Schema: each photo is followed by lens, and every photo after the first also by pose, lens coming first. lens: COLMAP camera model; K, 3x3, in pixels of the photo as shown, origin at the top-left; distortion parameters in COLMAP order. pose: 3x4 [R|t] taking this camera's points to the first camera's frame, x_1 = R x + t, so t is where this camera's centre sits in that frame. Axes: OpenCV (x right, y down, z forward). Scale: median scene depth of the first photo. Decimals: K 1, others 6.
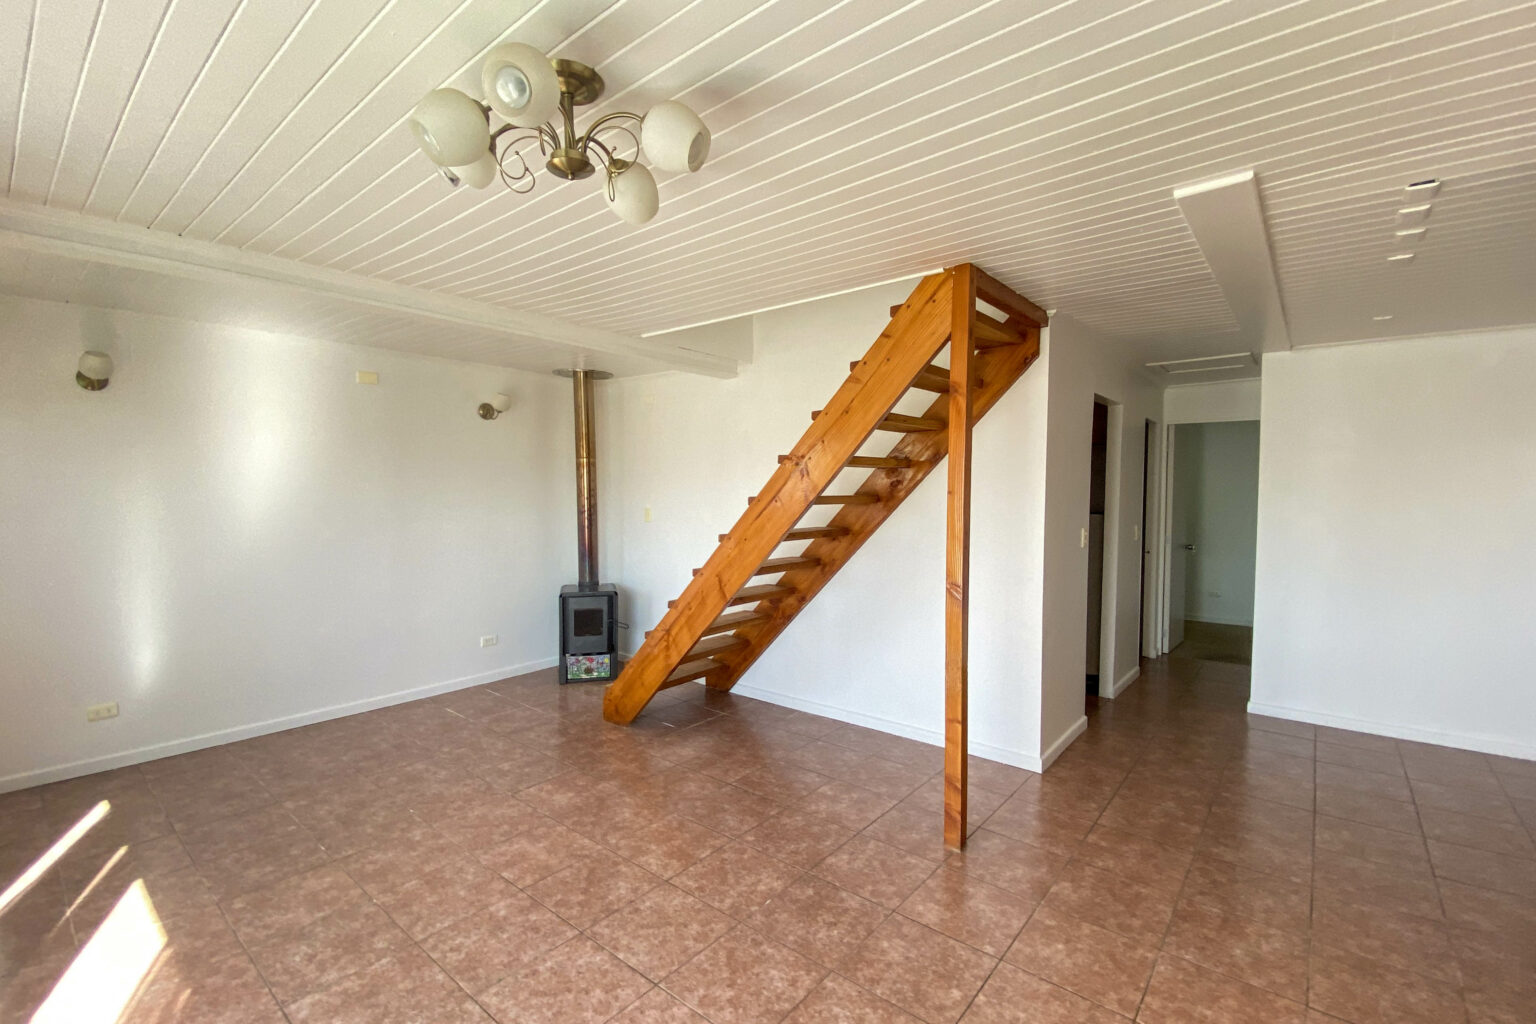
lens RADIAL K [[698.8, 0, 771.5], [0, 698.8, 512.6], [0, 0, 1]] dist [-0.002910, -0.001890]
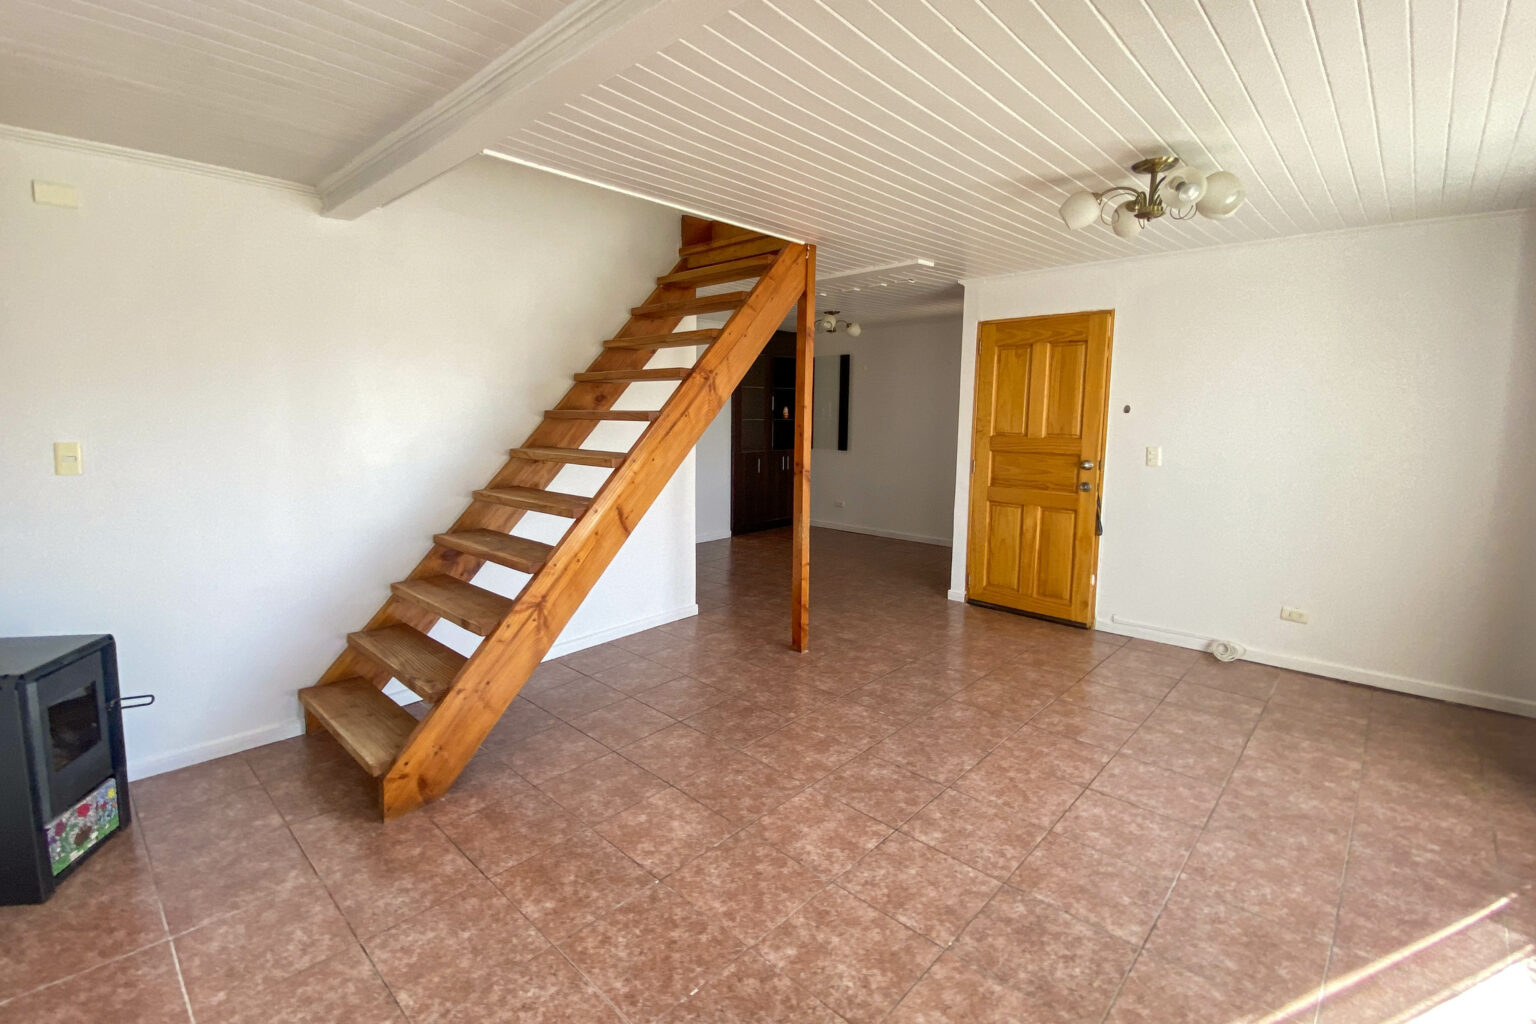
lens RADIAL K [[698.8, 0, 718.0], [0, 698.8, 486.9], [0, 0, 1]] dist [-0.002910, -0.001890]
pose [[0.080147, -0.120405, 0.989484, -1.252195], [0.040611, 0.992248, 0.117452, -0.040025], [-0.995955, 0.030770, 0.084415, 1.142088]]
